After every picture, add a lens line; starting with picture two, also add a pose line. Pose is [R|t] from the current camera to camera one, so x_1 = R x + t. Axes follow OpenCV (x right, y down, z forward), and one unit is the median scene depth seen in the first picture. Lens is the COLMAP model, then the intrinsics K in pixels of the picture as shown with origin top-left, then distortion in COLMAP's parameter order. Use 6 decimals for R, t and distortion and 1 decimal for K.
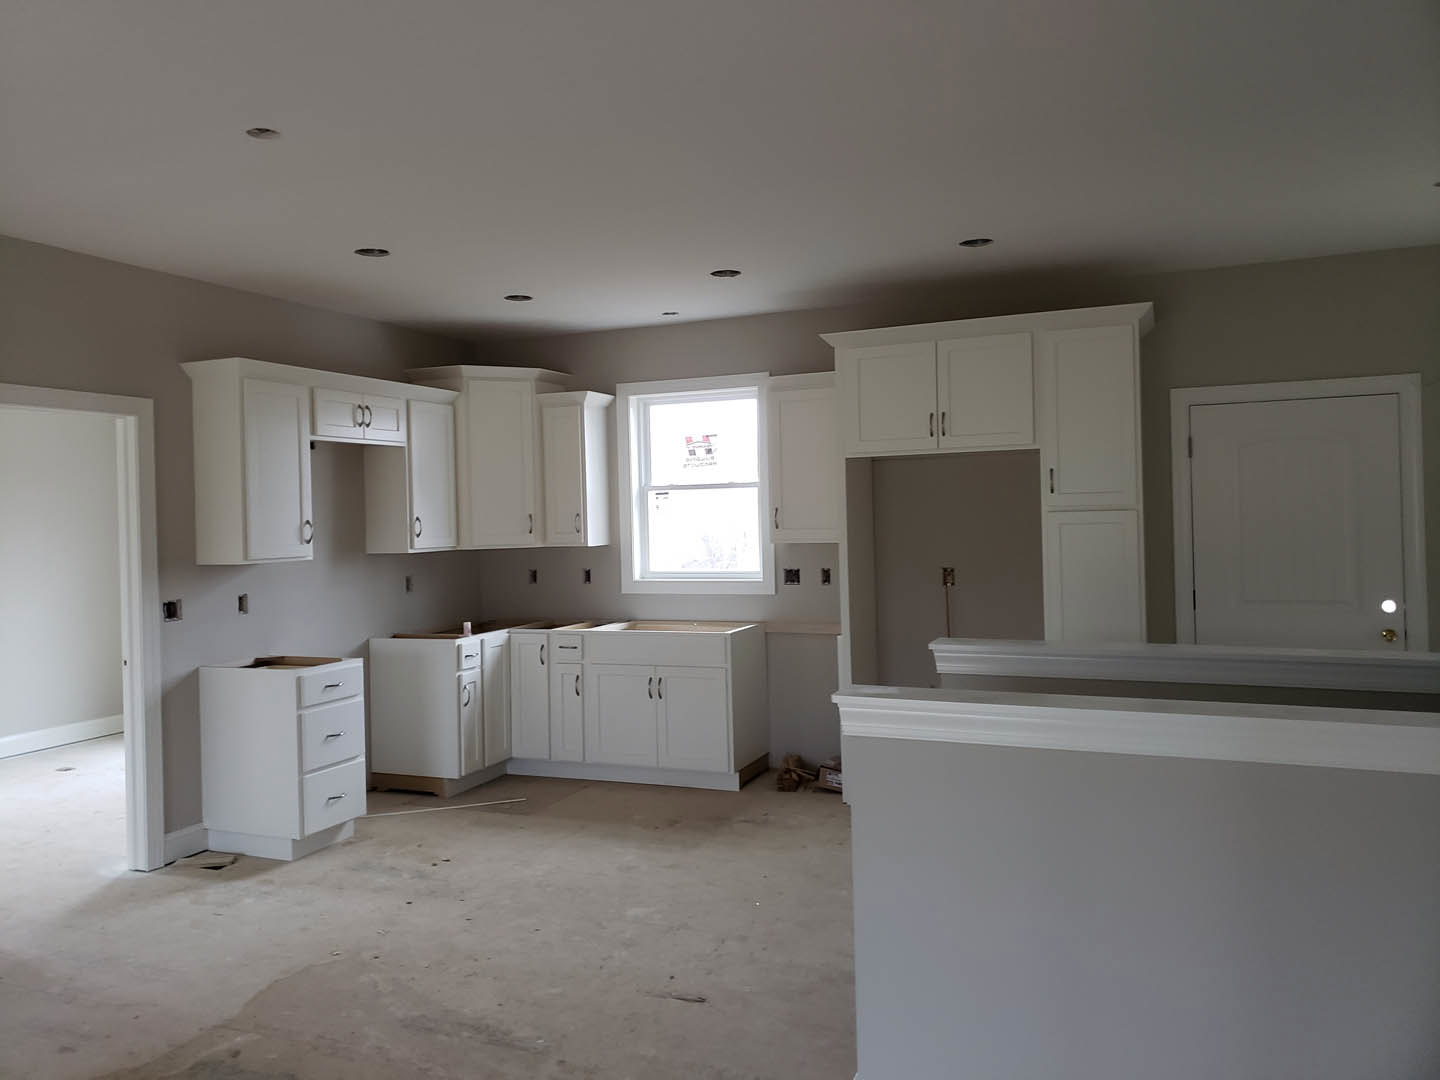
lens RADIAL K [[1084.5, 0, 734.0], [0, 1084.5, 534.2], [0, 0, 1]] dist [0.185792, -0.177761]
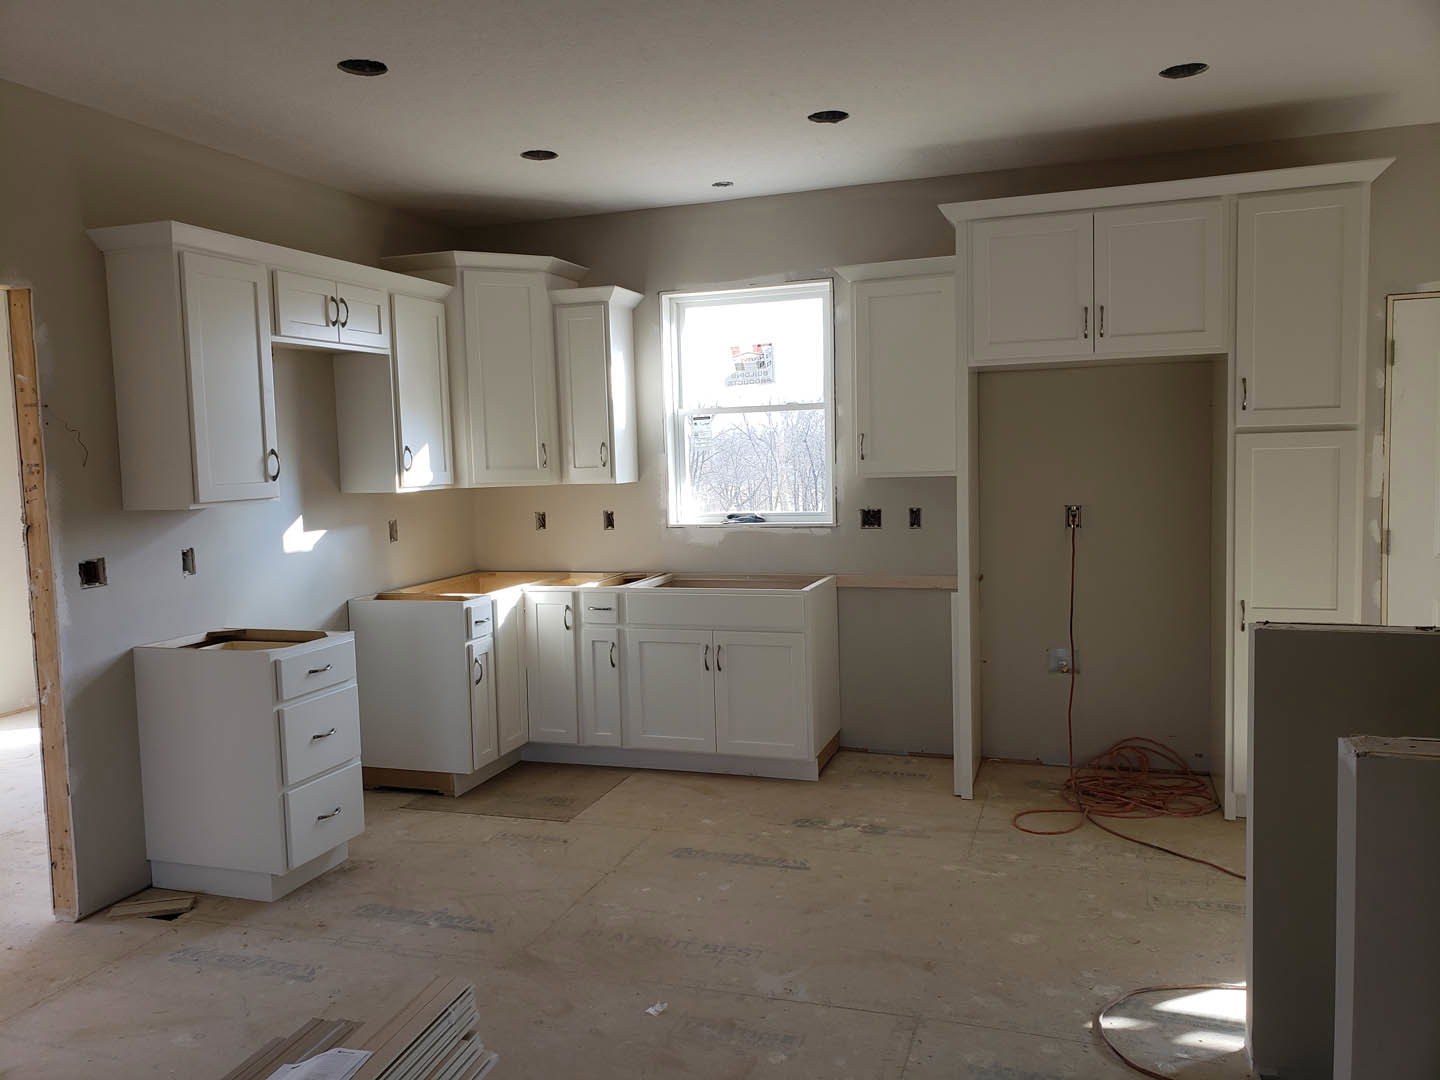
lens RADIAL K [[1084.5, 0, 734.0], [0, 1084.5, 534.2], [0, 0, 1]] dist [0.185792, -0.177761]
pose [[0.997585, -0.010179, 0.068711, -0.112364], [0.005959, 0.998098, 0.061355, 0.000124], [-0.069205, -0.060797, 0.995748, 0.202087]]
